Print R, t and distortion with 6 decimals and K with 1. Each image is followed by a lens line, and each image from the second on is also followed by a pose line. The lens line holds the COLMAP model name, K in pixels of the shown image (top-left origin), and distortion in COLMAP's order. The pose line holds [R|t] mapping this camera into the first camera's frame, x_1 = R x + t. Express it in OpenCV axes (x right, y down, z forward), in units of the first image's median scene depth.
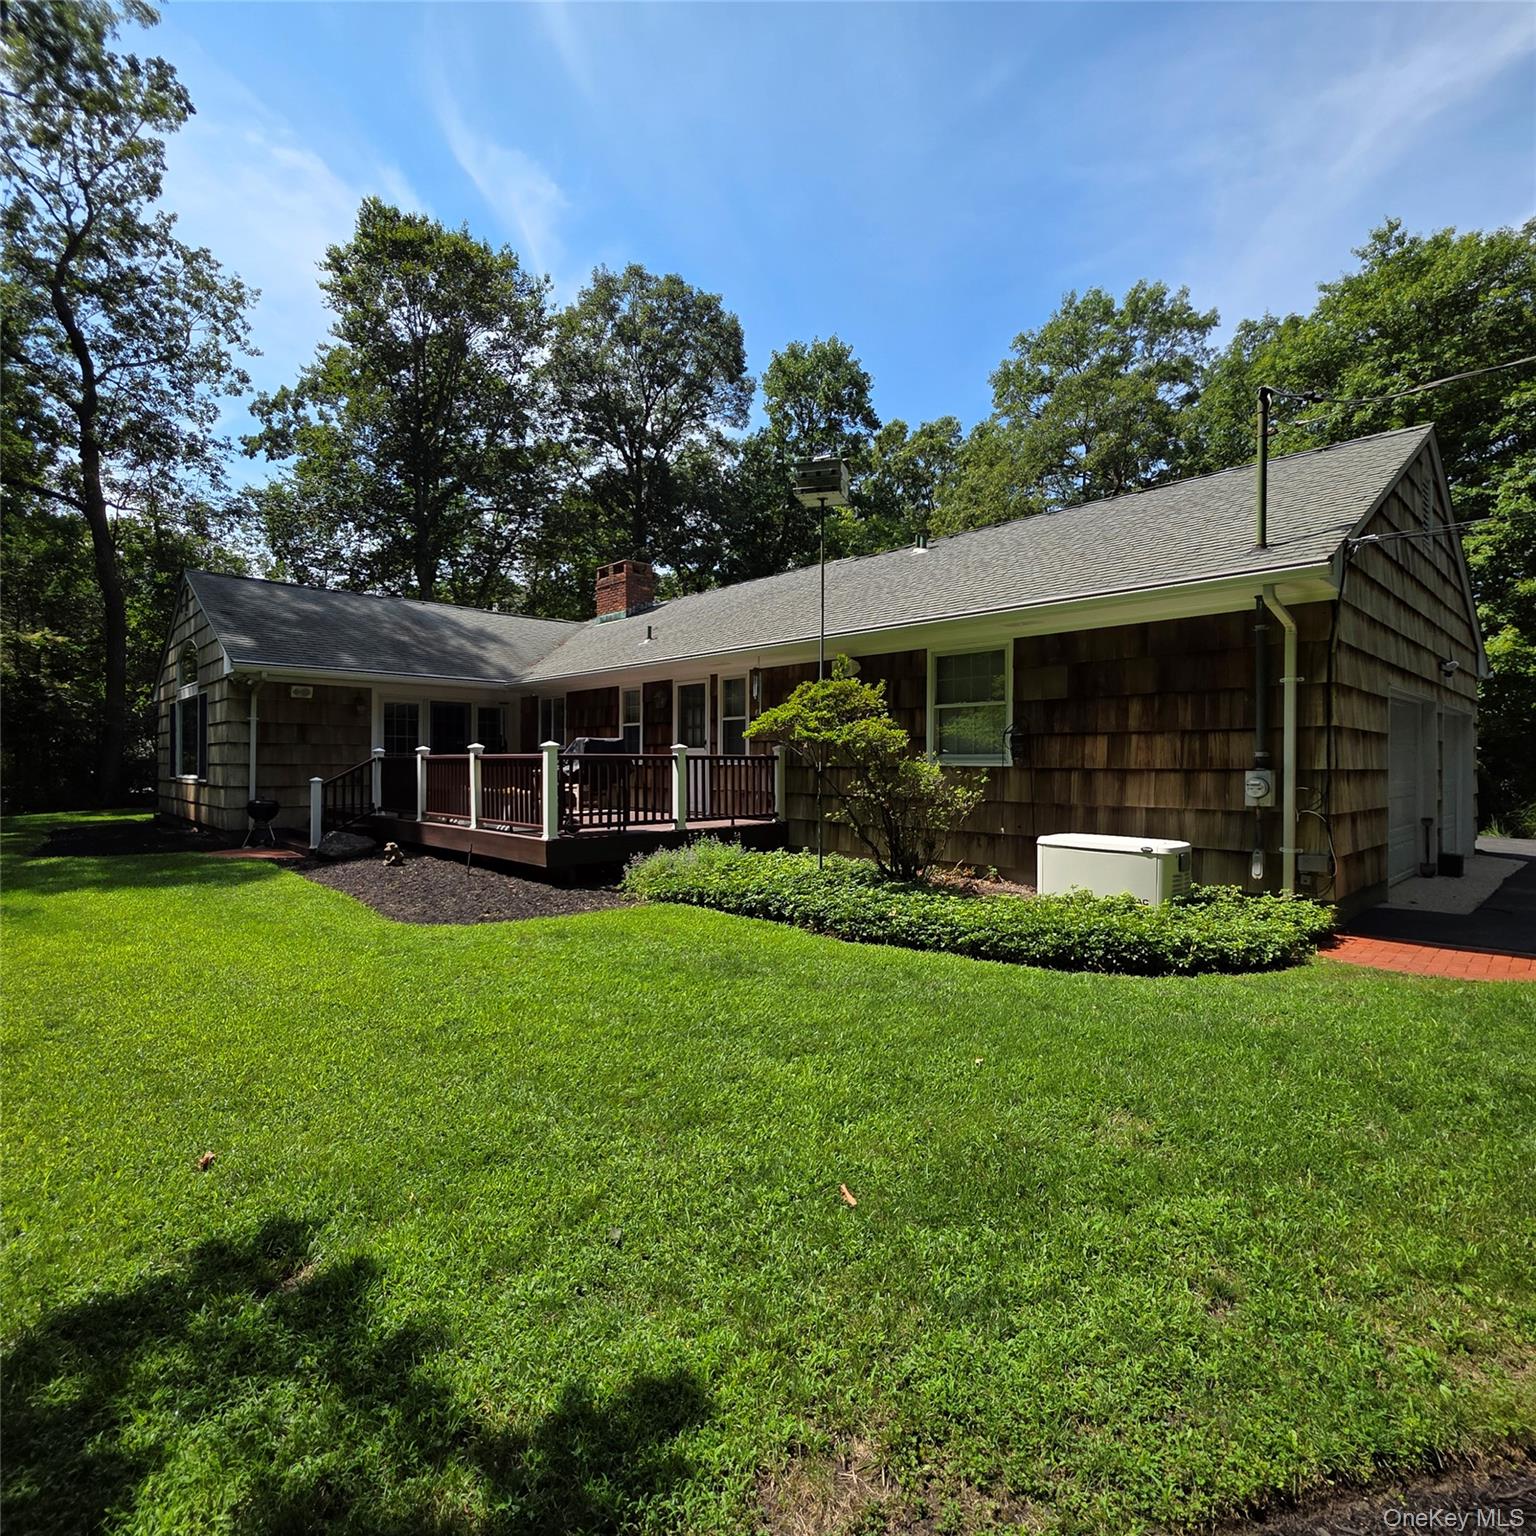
lens RADIAL K [[819.3, 0, 765.4], [0, 819.3, 761.2], [0, 0, 1]] dist [0.000792, -0.001702]
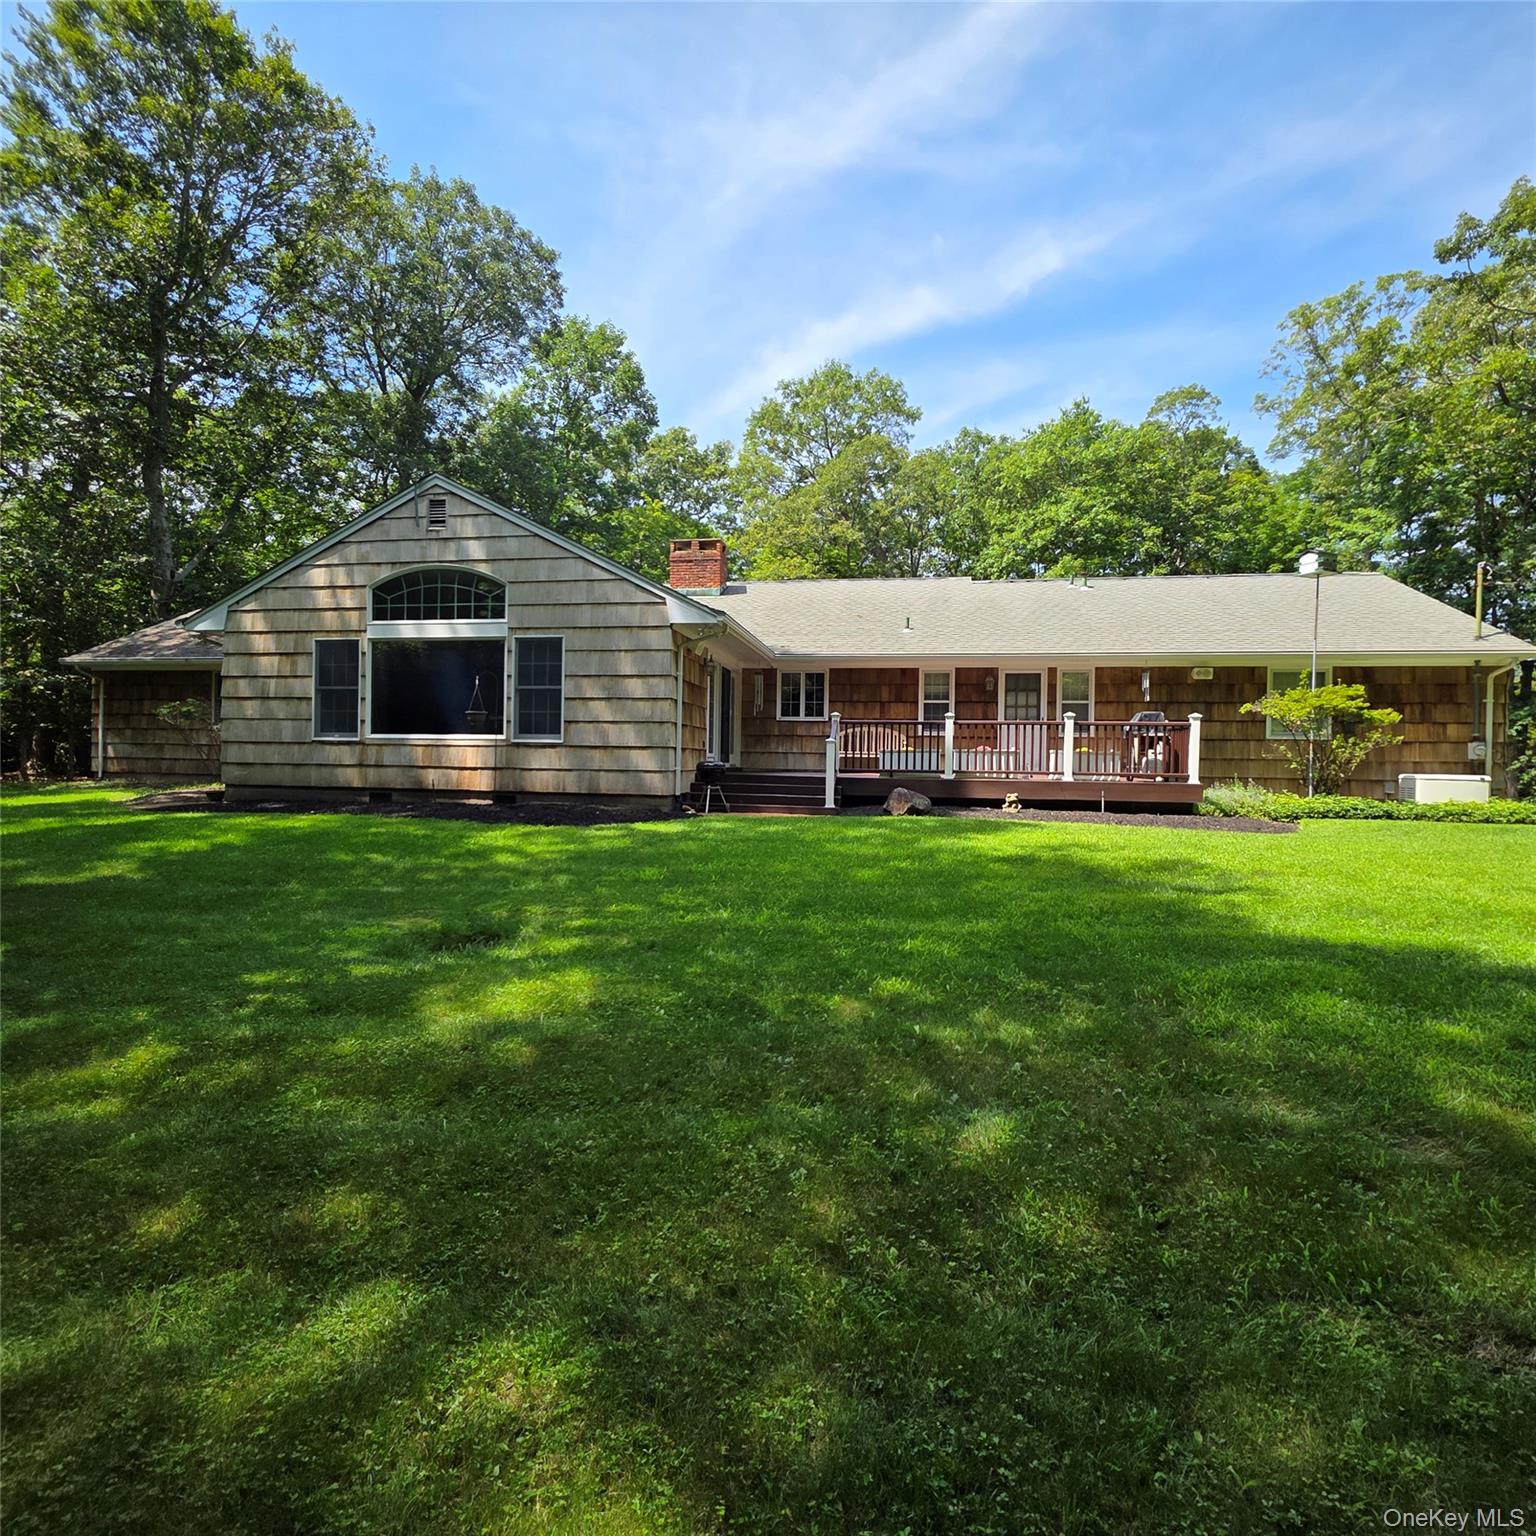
lens RADIAL K [[819.3, 0, 764.9], [0, 819.3, 766.8], [0, 0, 1]] dist [0.000792, -0.001702]
pose [[0.799918, 0.004426, 0.600092, -1.217668], [-0.015351, 0.999796, 0.013089, 0.042638], [-0.599912, -0.019682, 0.799824, 0.228185]]
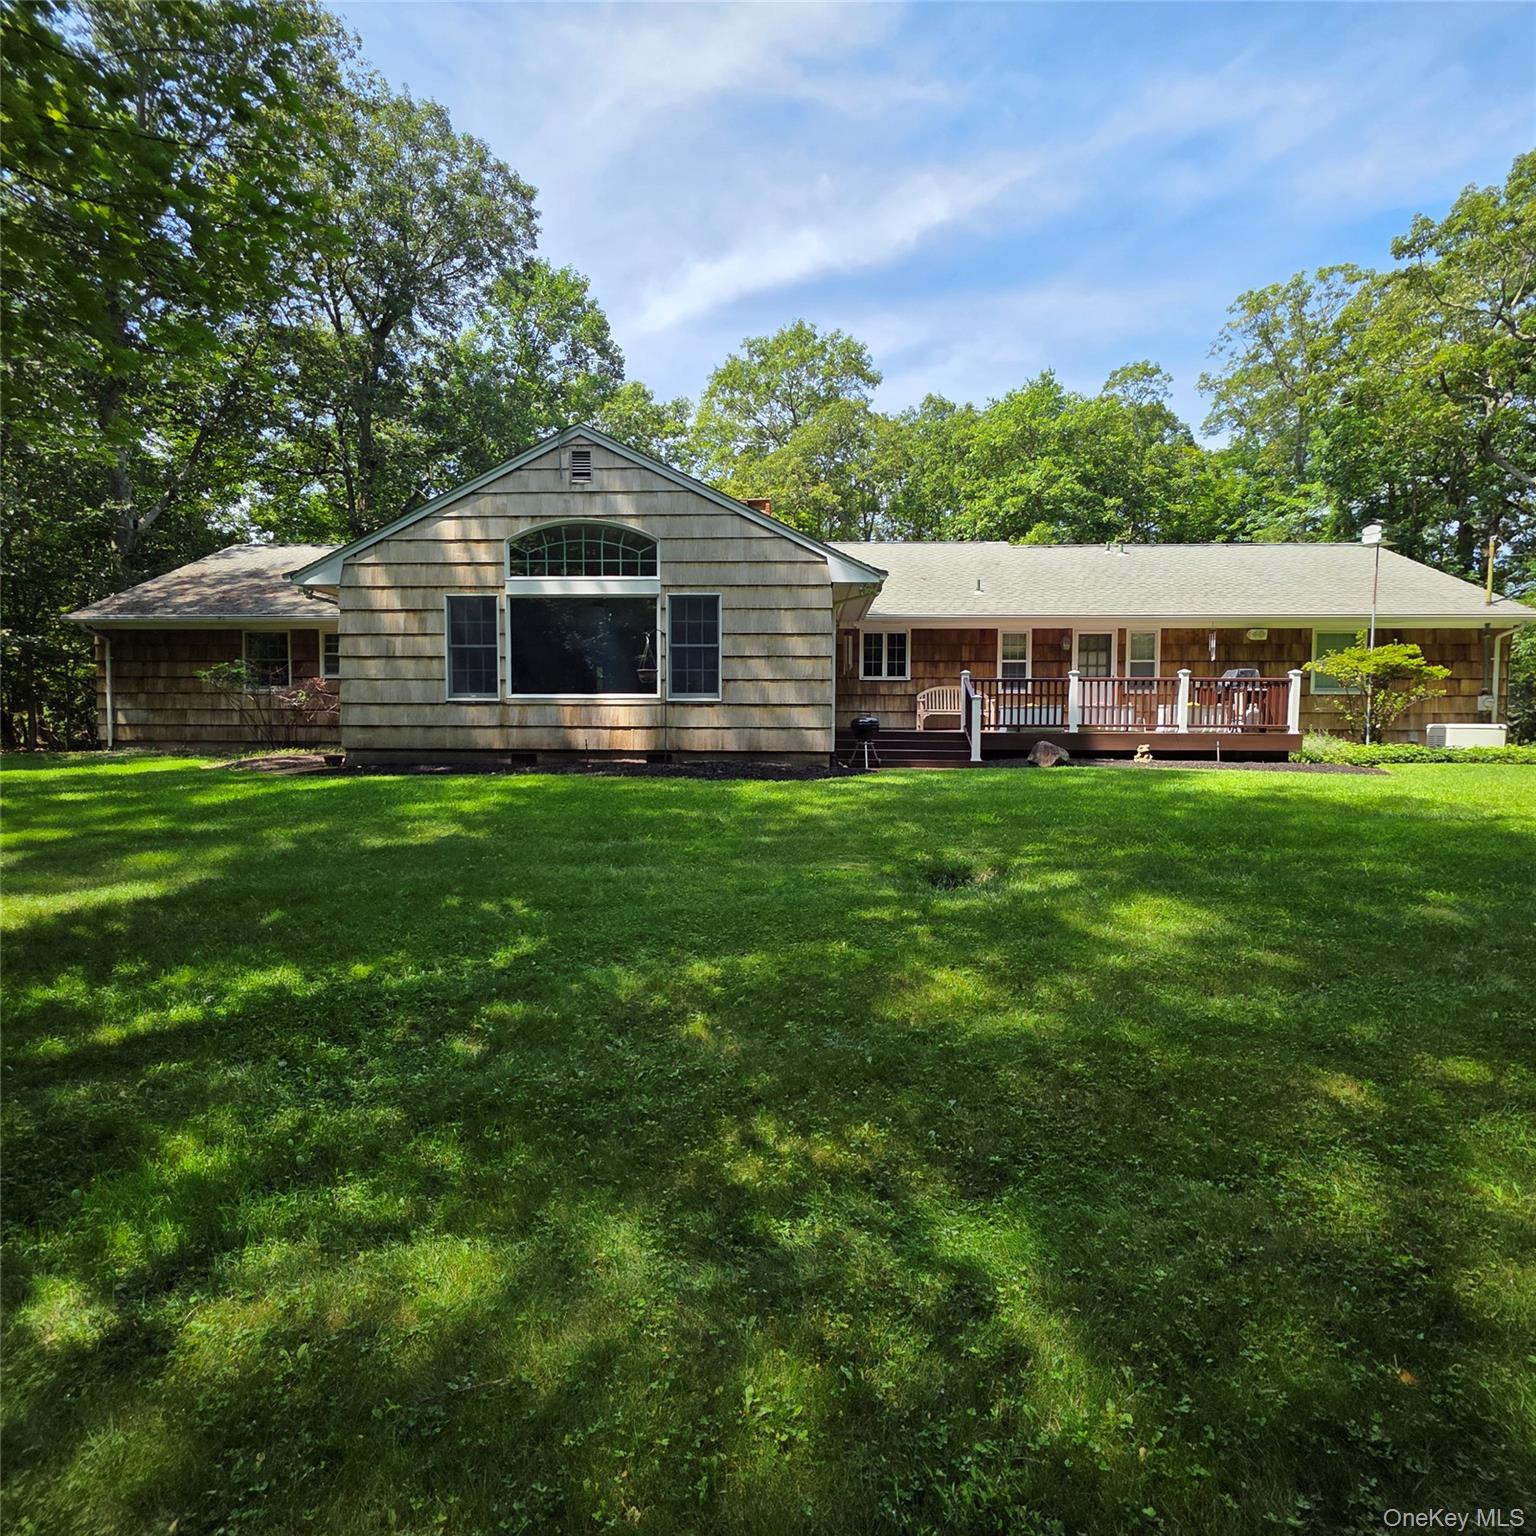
lens RADIAL K [[819.3, 0, 765.0], [0, 819.3, 765.6], [0, 0, 1]] dist [0.000792, -0.001702]
pose [[0.715992, -0.033871, 0.697287, -1.481827], [-0.004217, 0.998594, 0.052836, 0.055909], [-0.698096, -0.040771, 0.714842, 0.420945]]
